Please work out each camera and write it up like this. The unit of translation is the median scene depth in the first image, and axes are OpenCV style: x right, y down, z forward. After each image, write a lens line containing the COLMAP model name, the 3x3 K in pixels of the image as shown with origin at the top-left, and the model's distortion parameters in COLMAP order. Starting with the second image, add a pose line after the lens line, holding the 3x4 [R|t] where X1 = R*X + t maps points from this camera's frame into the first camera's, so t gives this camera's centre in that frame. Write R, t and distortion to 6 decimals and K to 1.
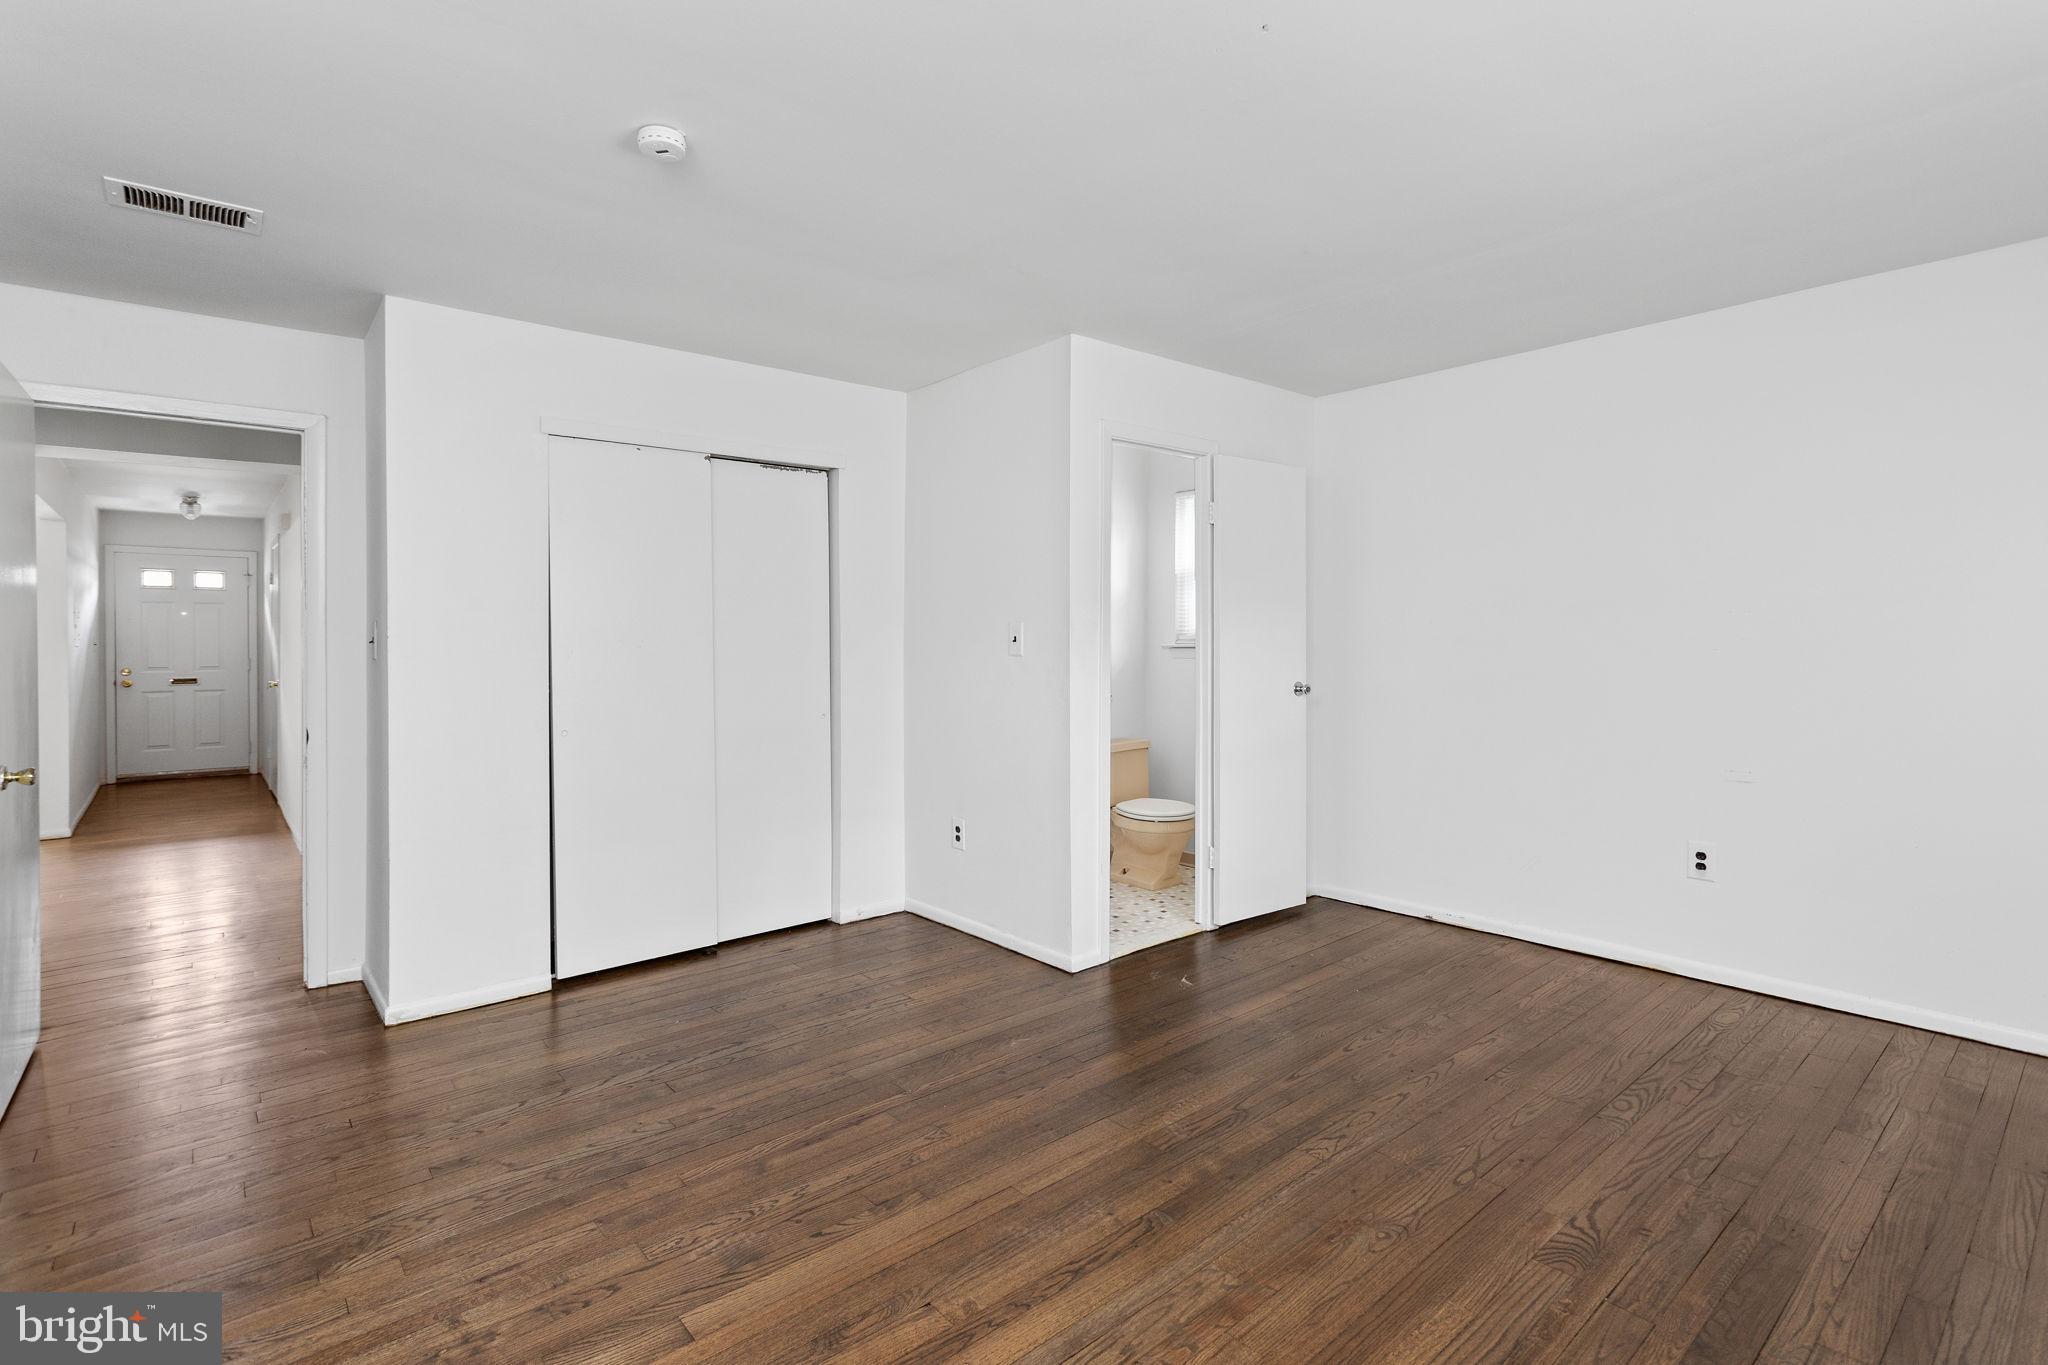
lens RADIAL K [[968.9, 0, 1028.9], [0, 968.9, 631.3], [0, 0, 1]] dist [0.002337, 0.000483]
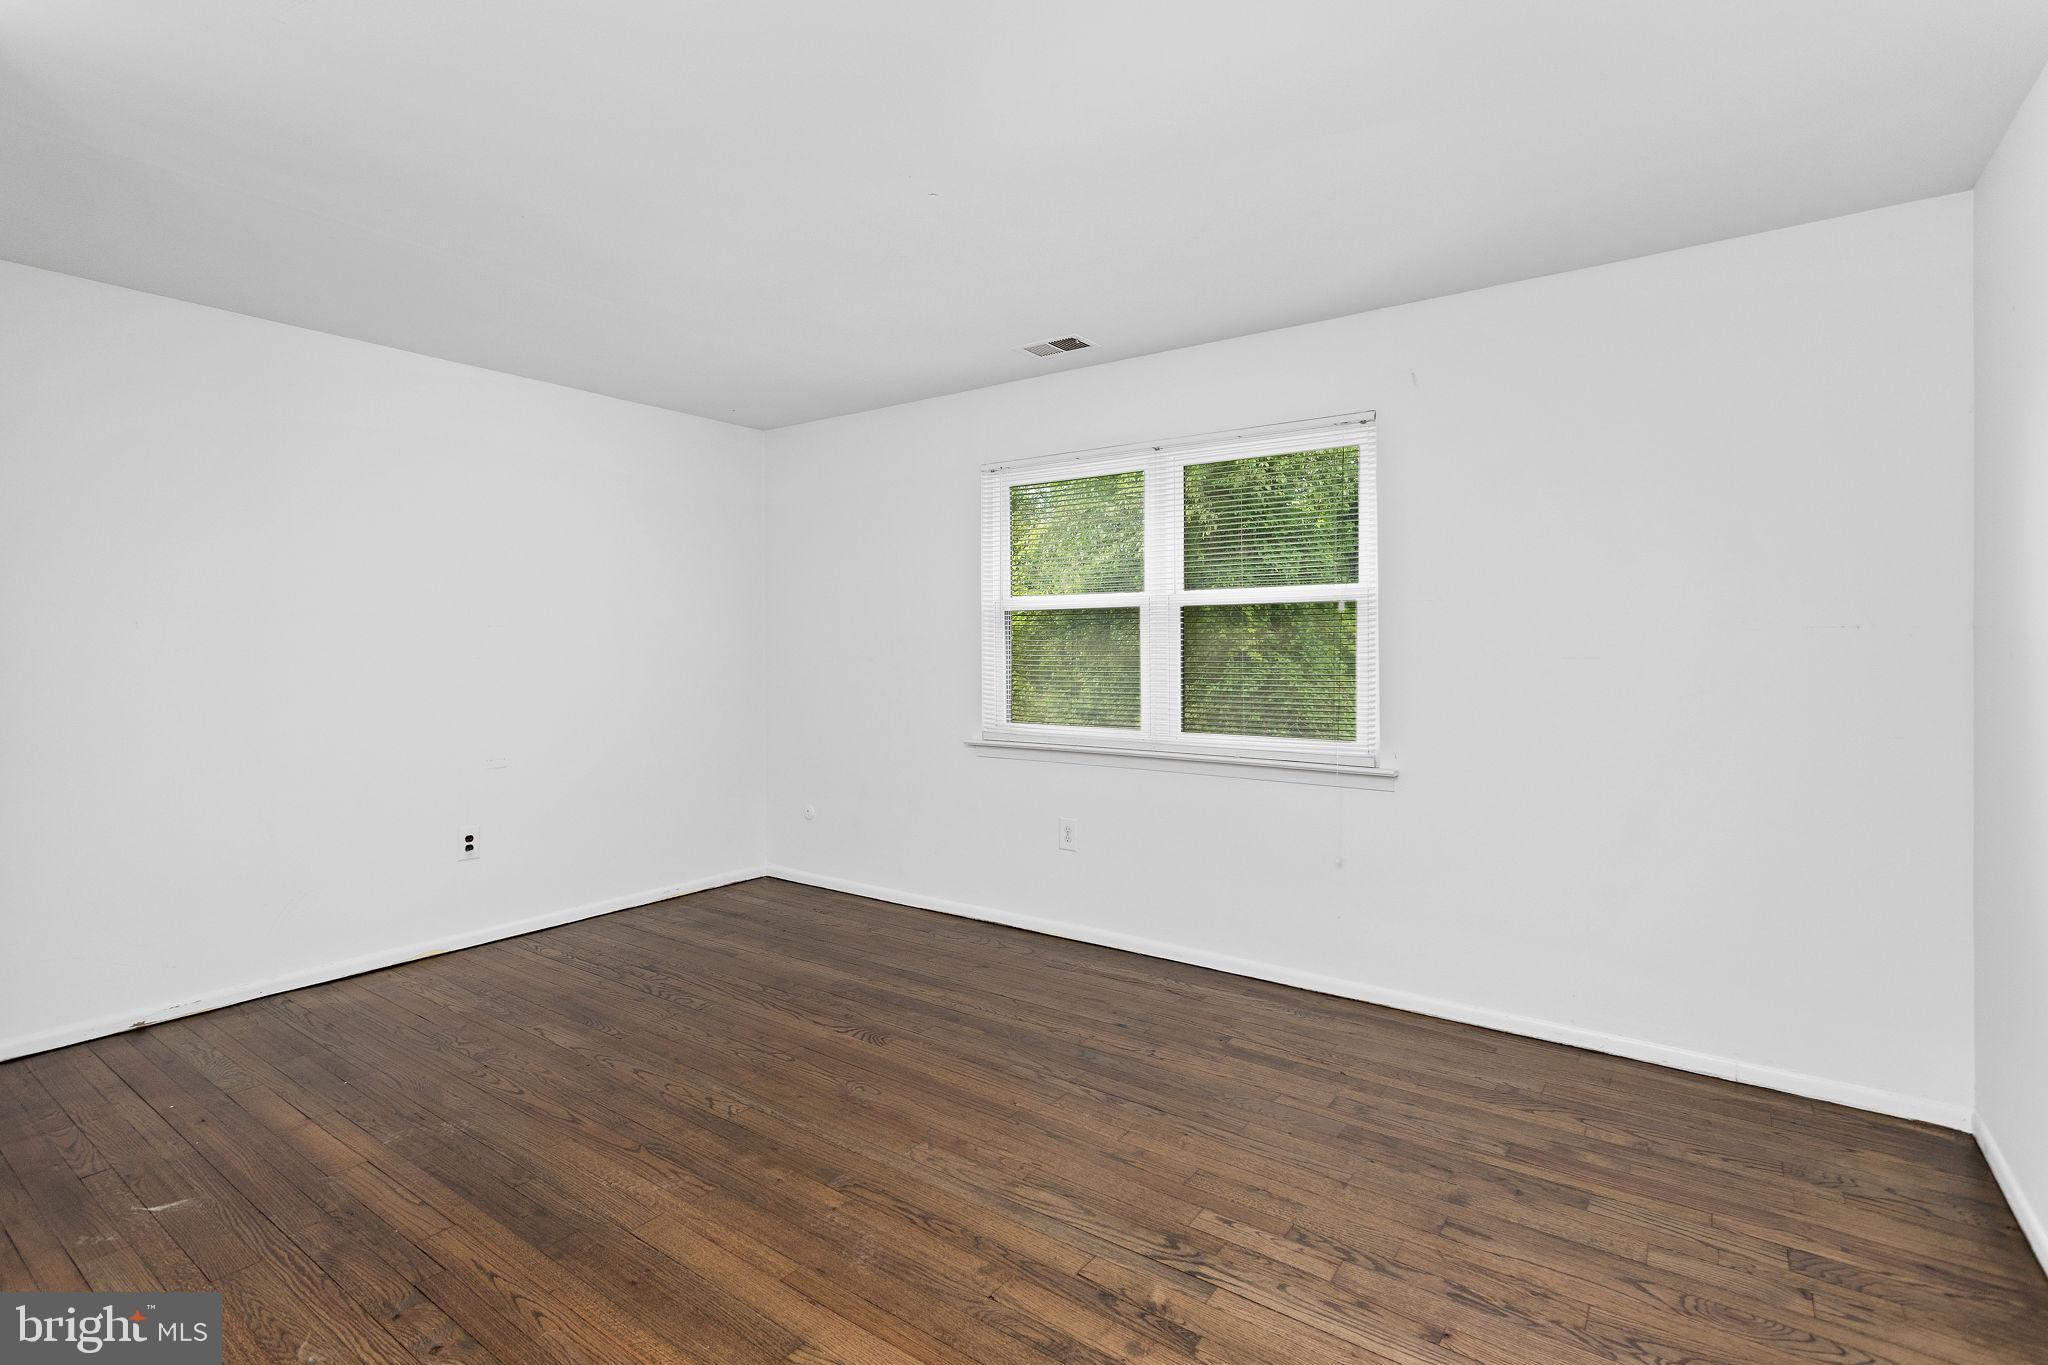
lens RADIAL K [[961.7, 0, 1034.1], [0, 961.7, 647.3], [0, 0, 1]] dist [0.010745, 0.000124]
pose [[-0.238111, 0.005847, 0.971220, -0.766166], [-0.006498, 0.999950, -0.007613, 0.012642], [-0.971216, -0.008124, -0.238061, 0.834255]]
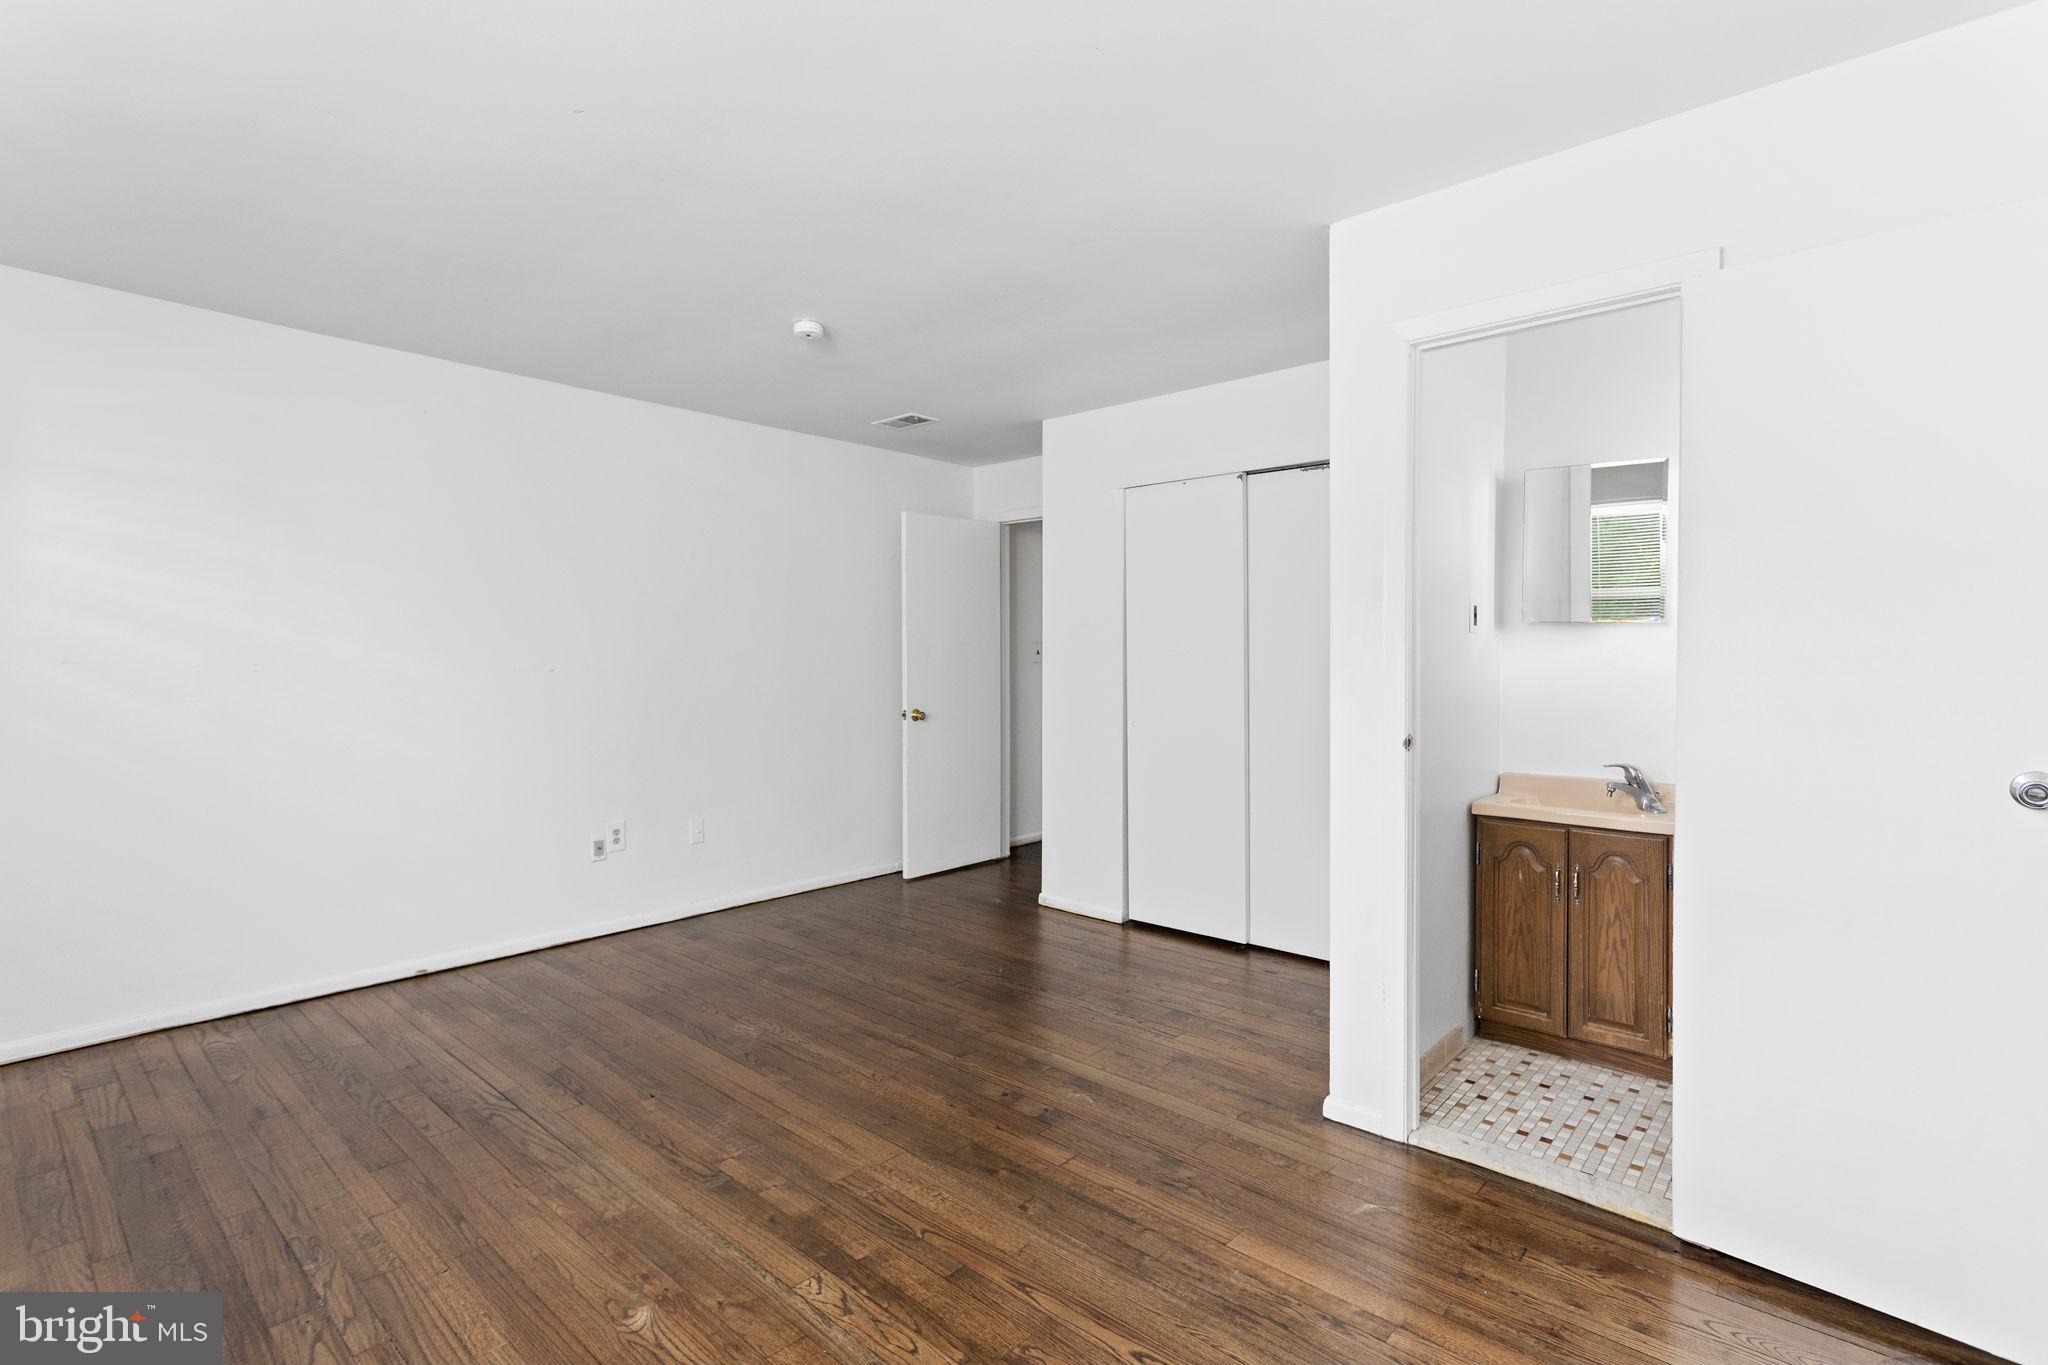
lens RADIAL K [[961.7, 0, 1034.1], [0, 961.7, 647.3], [0, 0, 1]] dist [0.010745, 0.000124]
pose [[0.131298, 0.002212, -0.991340, 1.004785], [0.008239, 0.999961, 0.003322, 0.000042], [0.991309, -0.008604, 0.131275, 0.966100]]
